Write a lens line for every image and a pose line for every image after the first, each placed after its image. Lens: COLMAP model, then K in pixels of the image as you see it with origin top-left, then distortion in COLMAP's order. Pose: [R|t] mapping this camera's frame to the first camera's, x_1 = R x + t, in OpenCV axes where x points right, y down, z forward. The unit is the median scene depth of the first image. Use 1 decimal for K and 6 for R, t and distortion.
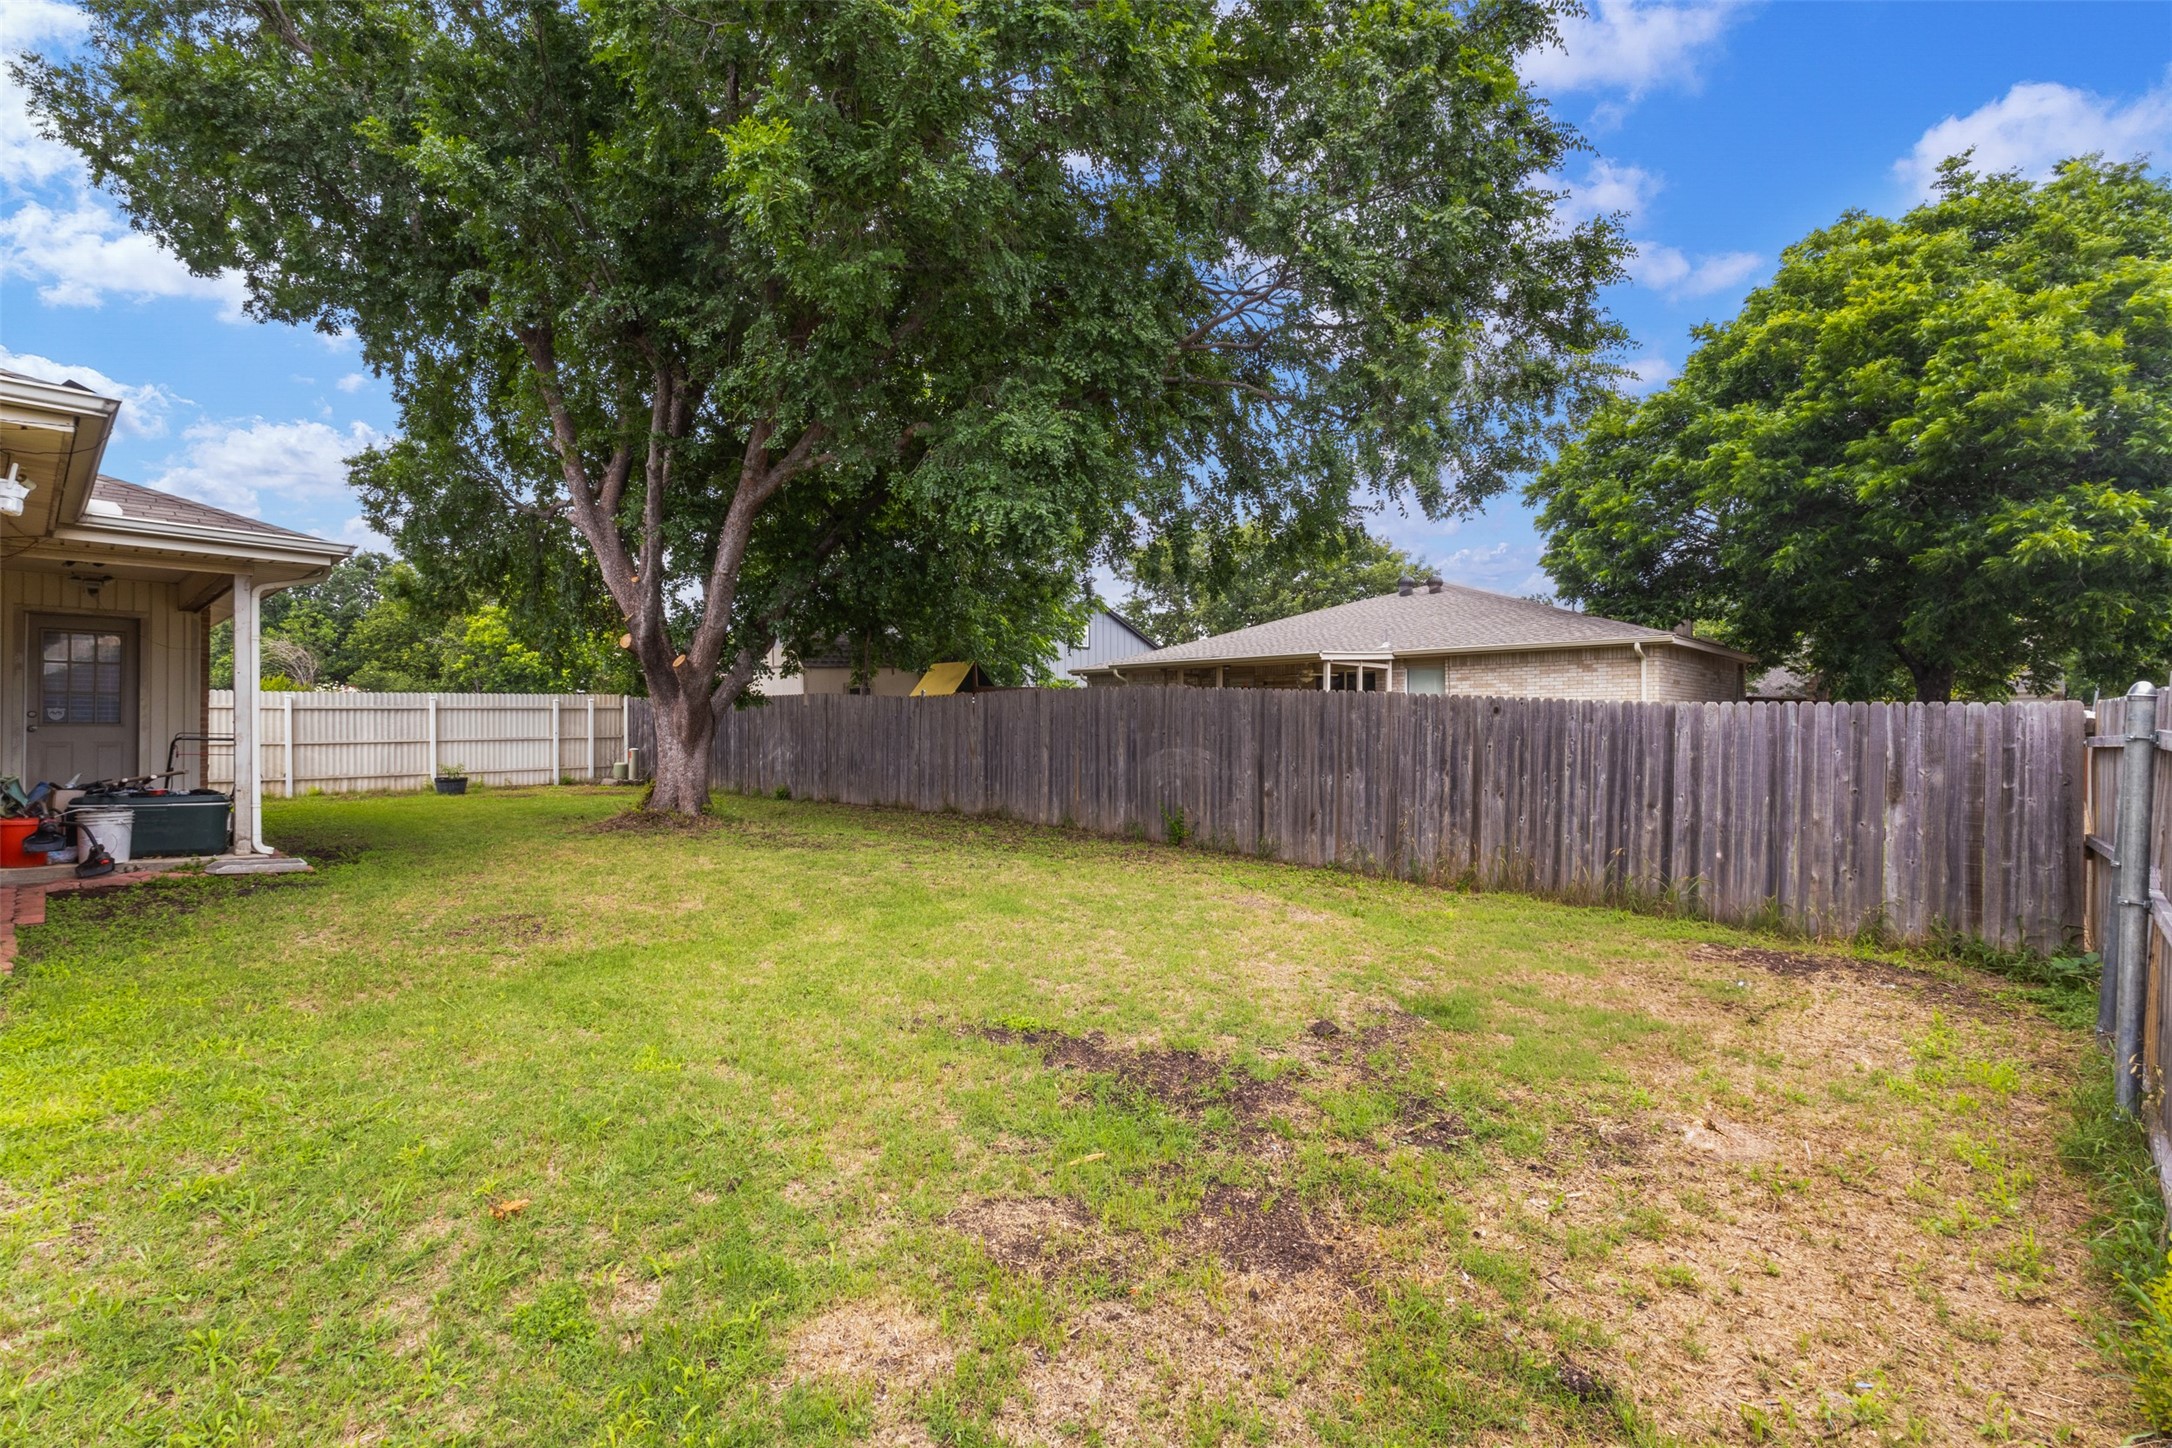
lens RADIAL K [[1011.4, 0, 1085.8], [0, 1011.4, 732.5], [0, 0, 1]] dist [-0.004028, 0.001654]
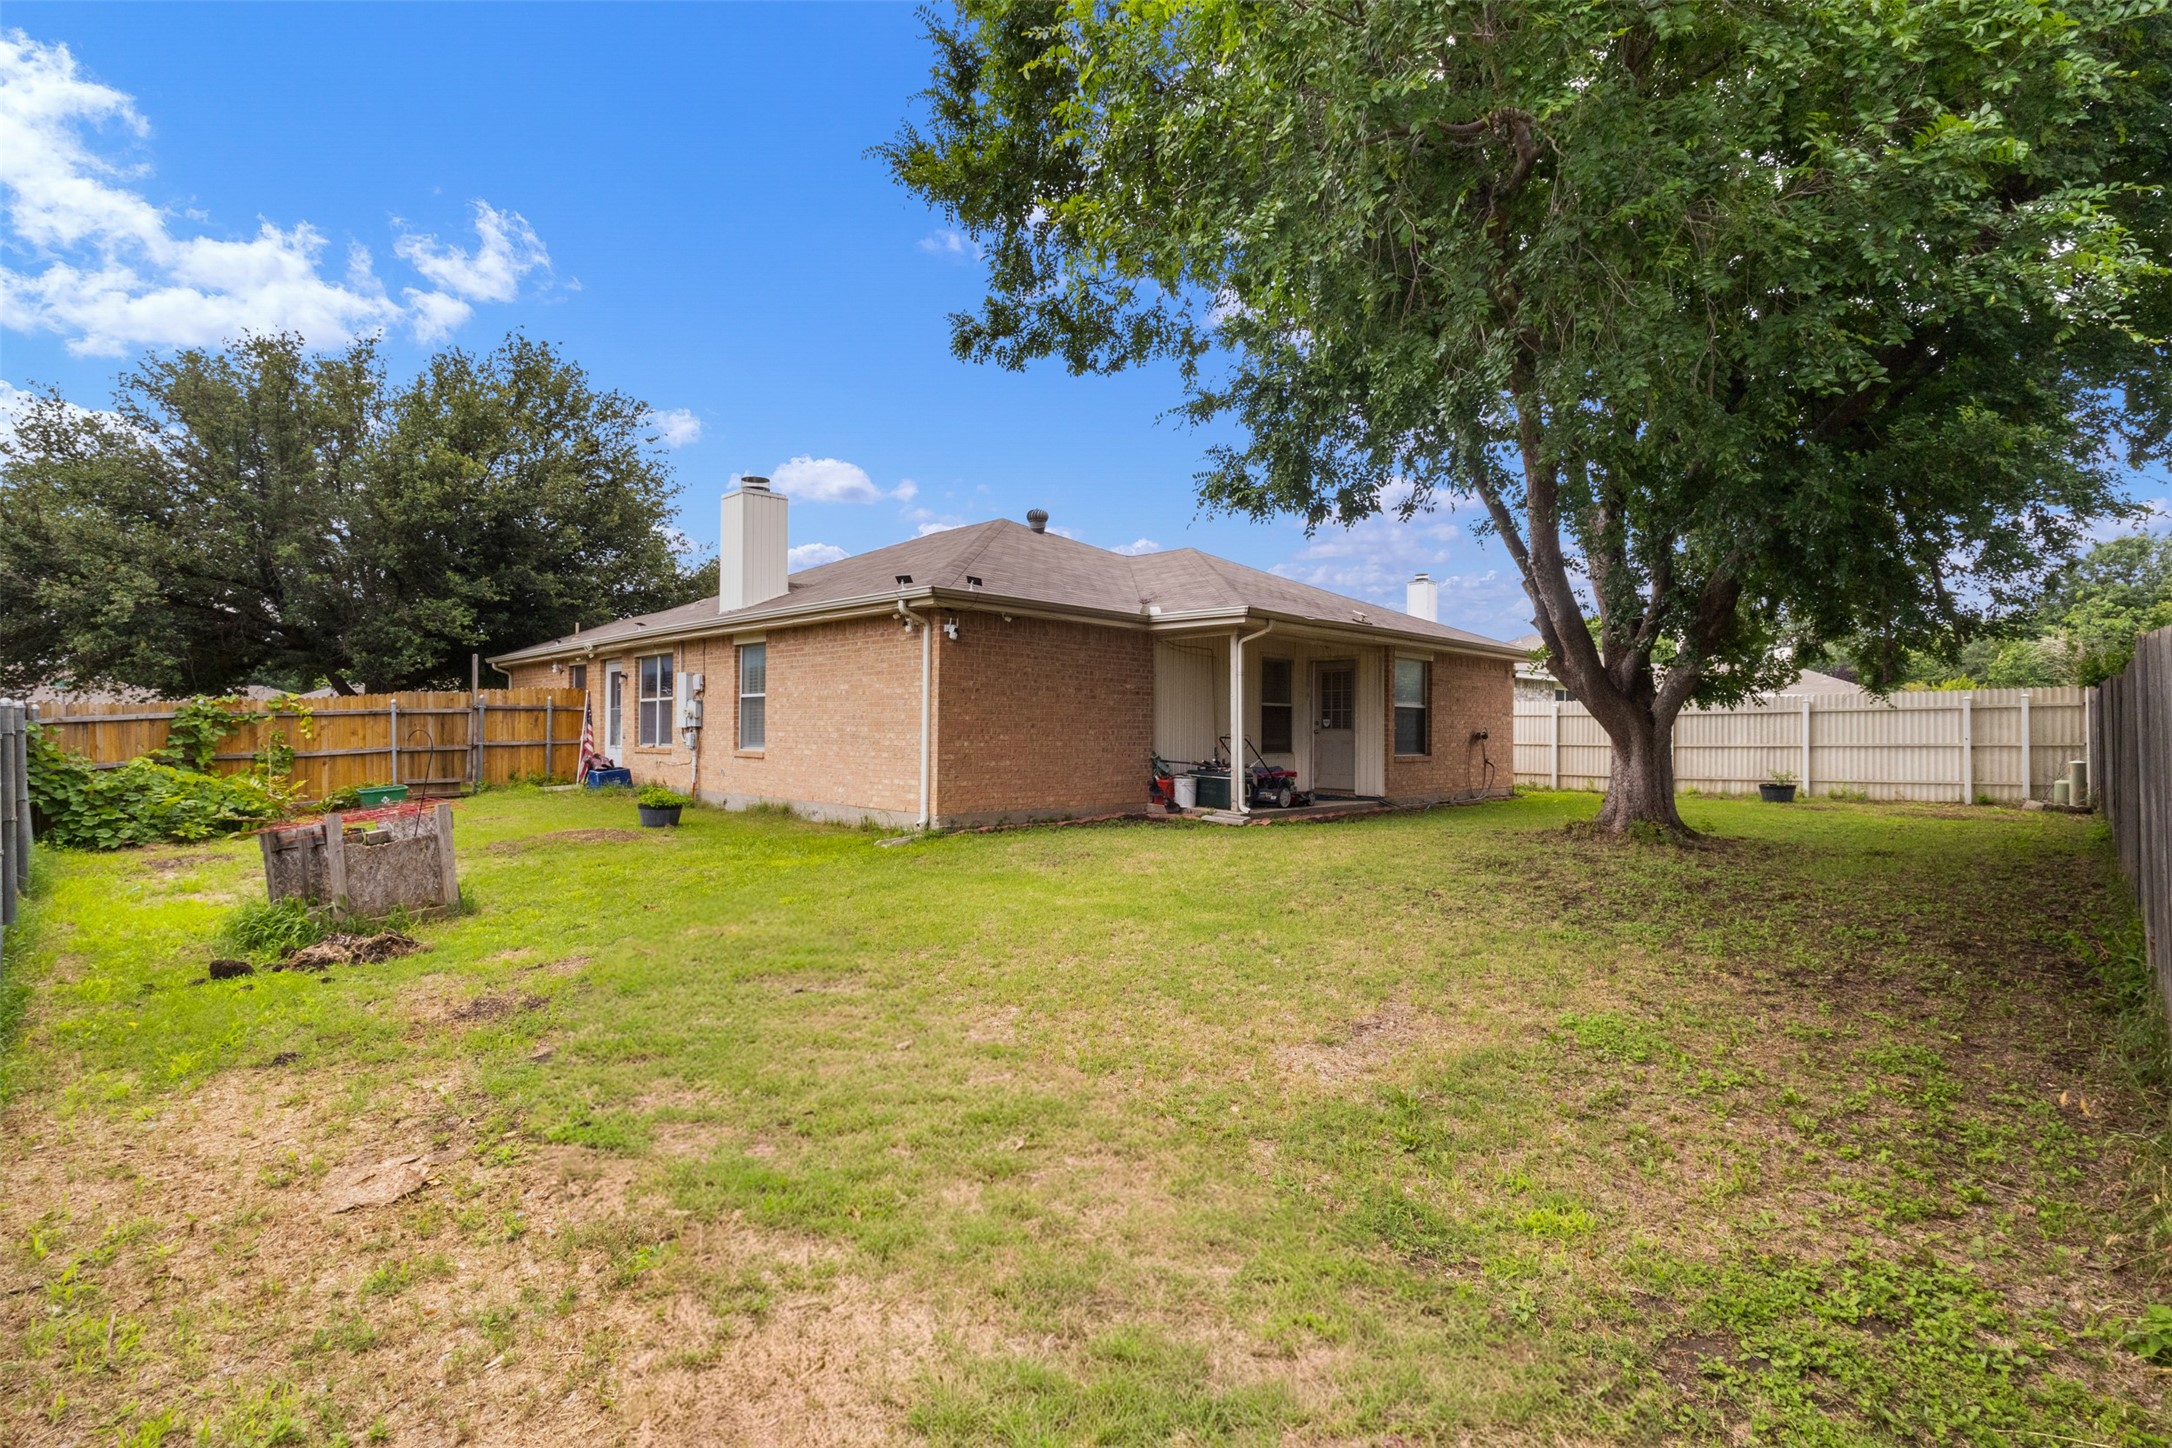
lens RADIAL K [[1011.4, 0, 1082.3], [0, 1011.4, 721.8], [0, 0, 1]] dist [-0.004028, 0.001654]
pose [[-0.044795, -0.010775, -0.998938, 0.586837], [-0.006487, 0.999924, -0.010495, -0.000130], [0.998975, 0.006010, -0.044862, 0.644317]]
